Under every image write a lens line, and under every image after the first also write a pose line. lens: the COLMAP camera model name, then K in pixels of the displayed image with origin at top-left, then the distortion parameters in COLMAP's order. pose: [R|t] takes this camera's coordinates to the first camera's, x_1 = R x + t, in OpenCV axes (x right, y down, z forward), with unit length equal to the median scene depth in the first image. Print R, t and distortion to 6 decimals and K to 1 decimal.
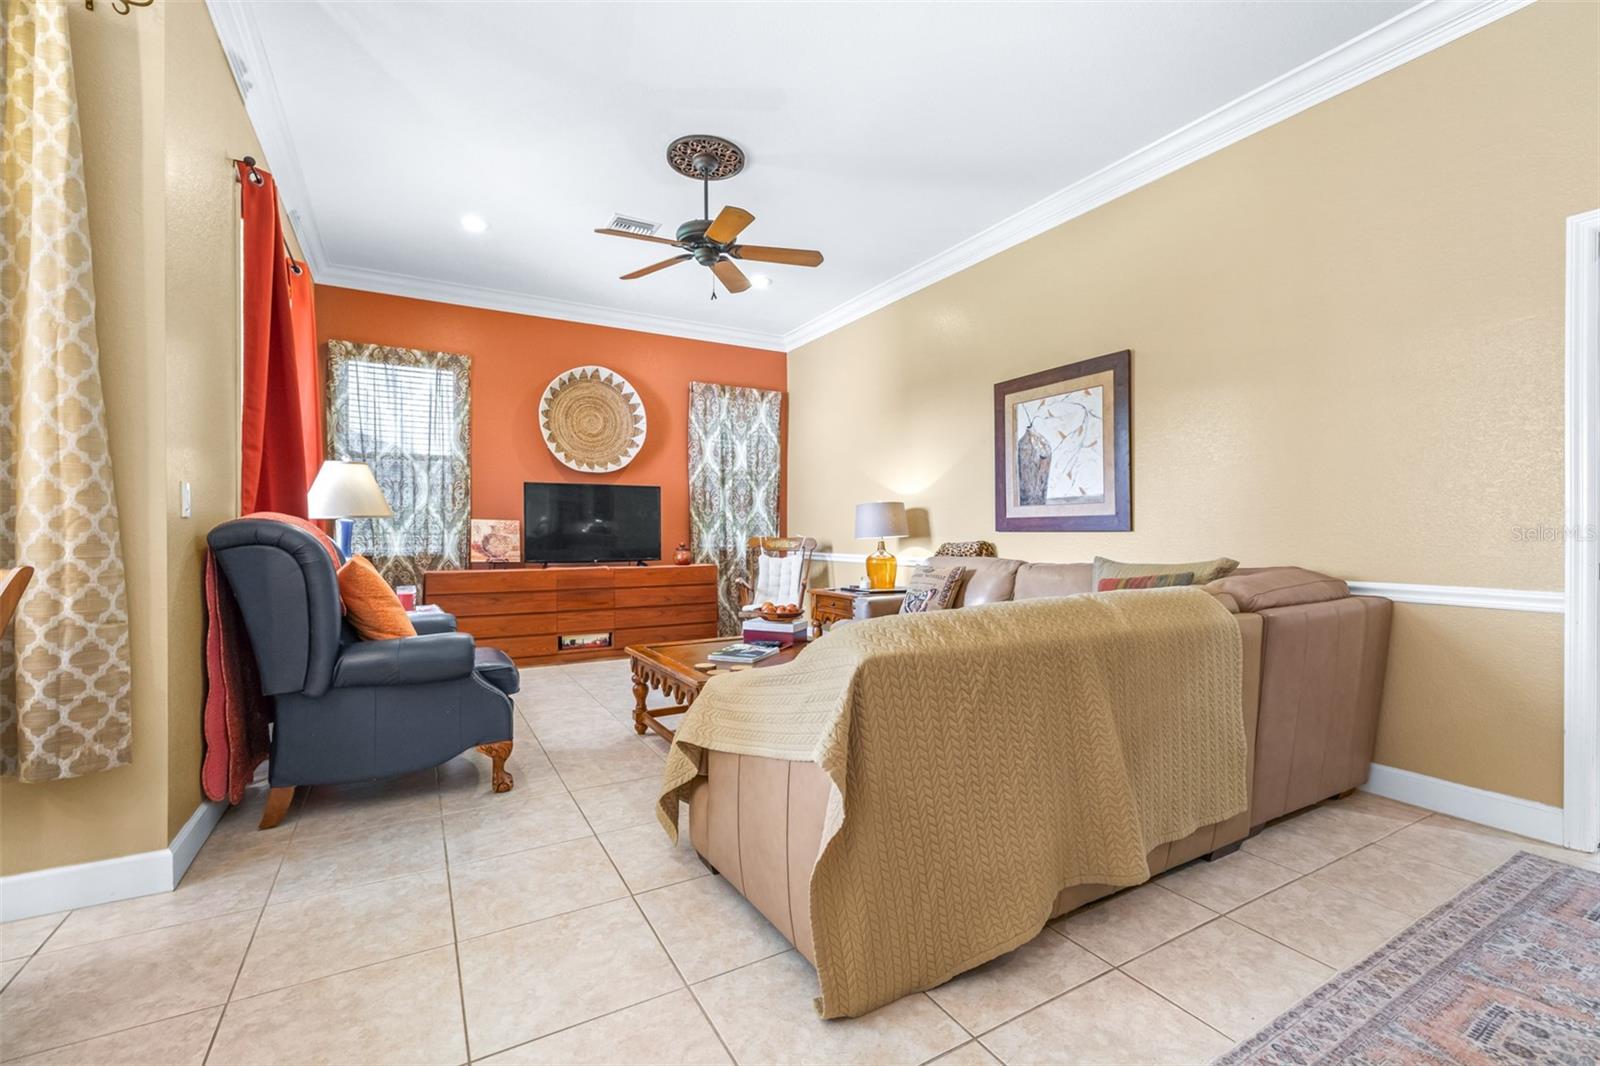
lens RADIAL K [[684.4, 0, 806.8], [0, 684.4, 534.4], [0, 0, 1]] dist [0.000097, -0.000578]
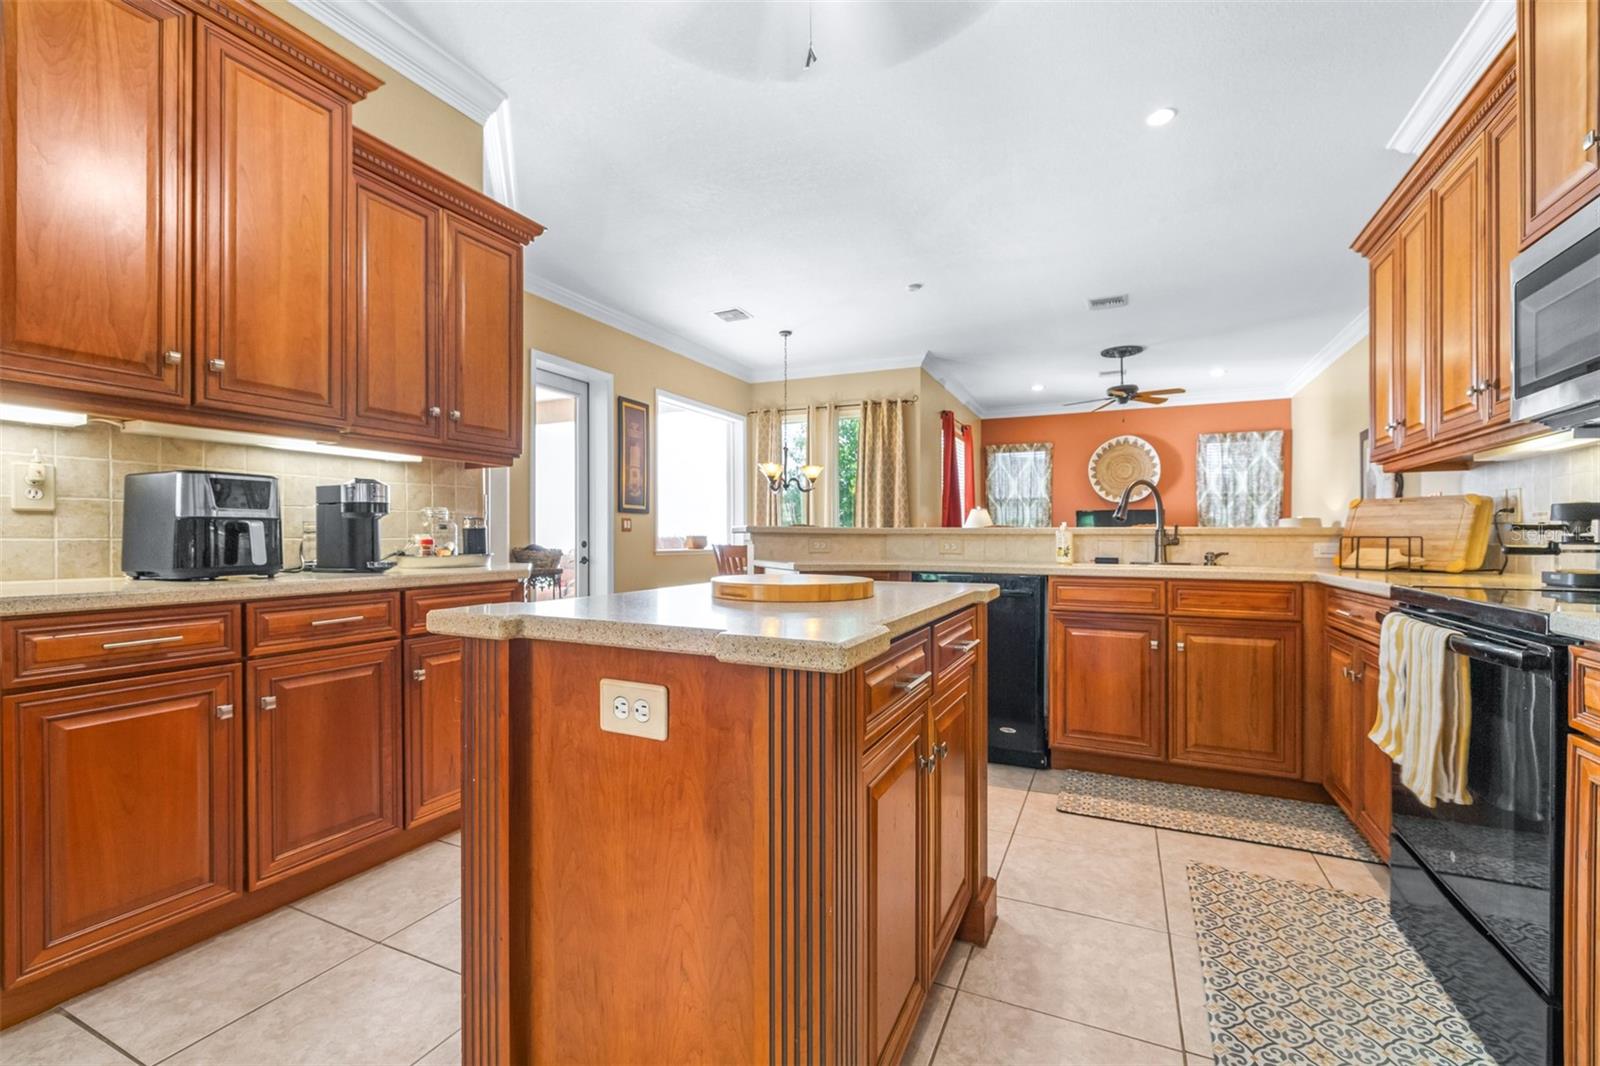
lens RADIAL K [[684.4, 0, 795.4], [0, 684.4, 535.2], [0, 0, 1]] dist [0.000097, -0.000578]
pose [[0.567016, -0.004324, -0.823696, 0.715356], [-0.006757, 0.999928, -0.009901, 0.011291], [0.823679, 0.011180, 0.566946, -0.683061]]
